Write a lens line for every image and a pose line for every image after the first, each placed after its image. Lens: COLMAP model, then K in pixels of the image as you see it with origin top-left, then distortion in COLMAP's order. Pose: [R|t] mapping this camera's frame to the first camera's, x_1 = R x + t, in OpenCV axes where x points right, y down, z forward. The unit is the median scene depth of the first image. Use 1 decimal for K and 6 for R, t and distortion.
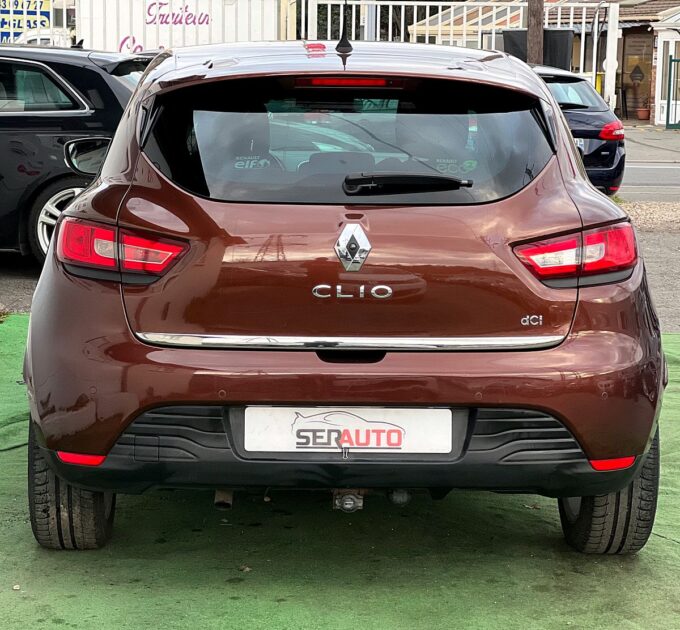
lens RADIAL K [[1895.5, 0, 337.8], [0, 1895.5, 312.7], [0, 0, 1]] dist [0.200049, 0.000000]
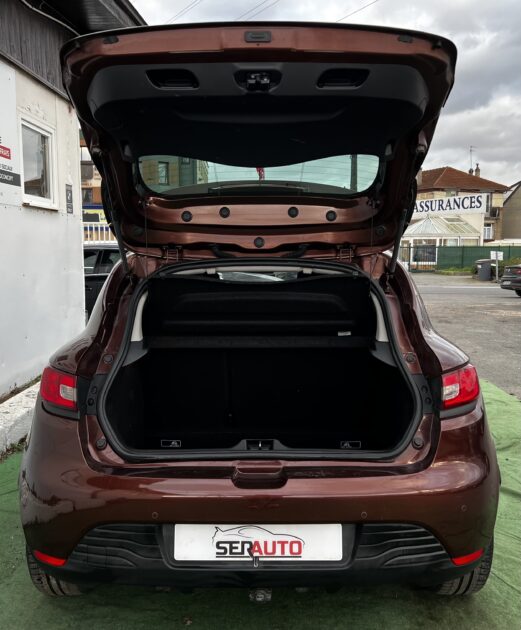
lens RADIAL K [[608.8, 0, 264.1], [0, 608.8, 318.5], [0, 0, 1]] dist [0.034133, 0.000000]
pose [[0.999624, -0.013605, -0.023819, 0.020725], [0.012930, 0.999517, -0.028245, -0.071537], [0.024192, 0.027926, 0.999317, 0.597208]]
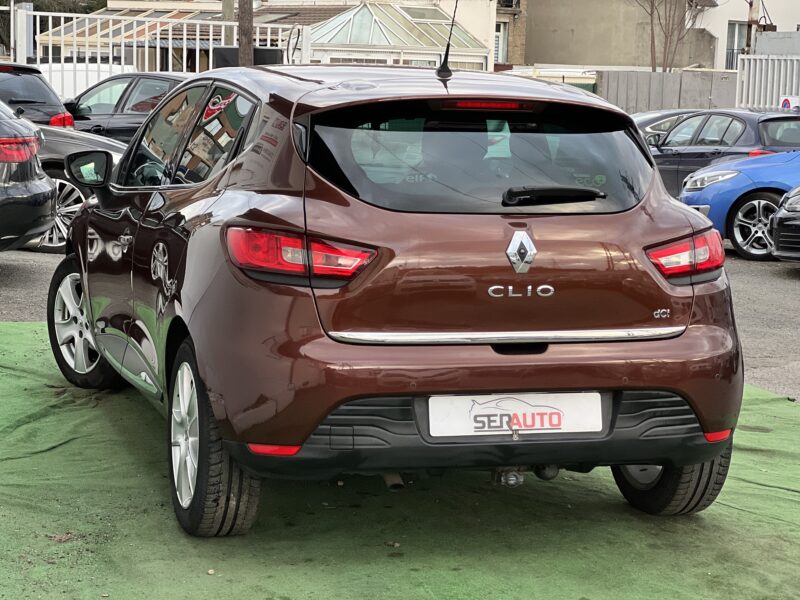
lens RADIAL K [[1798.6, 0, 401.7], [0, 1798.6, 303.4], [0, 0, 1]] dist [0.284028, 0.000000]
pose [[0.957950, -0.019198, 0.286293, -0.364118], [0.020478, 0.999789, -0.001479, -0.003681], [-0.286204, 0.007279, 0.958141, -0.006947]]
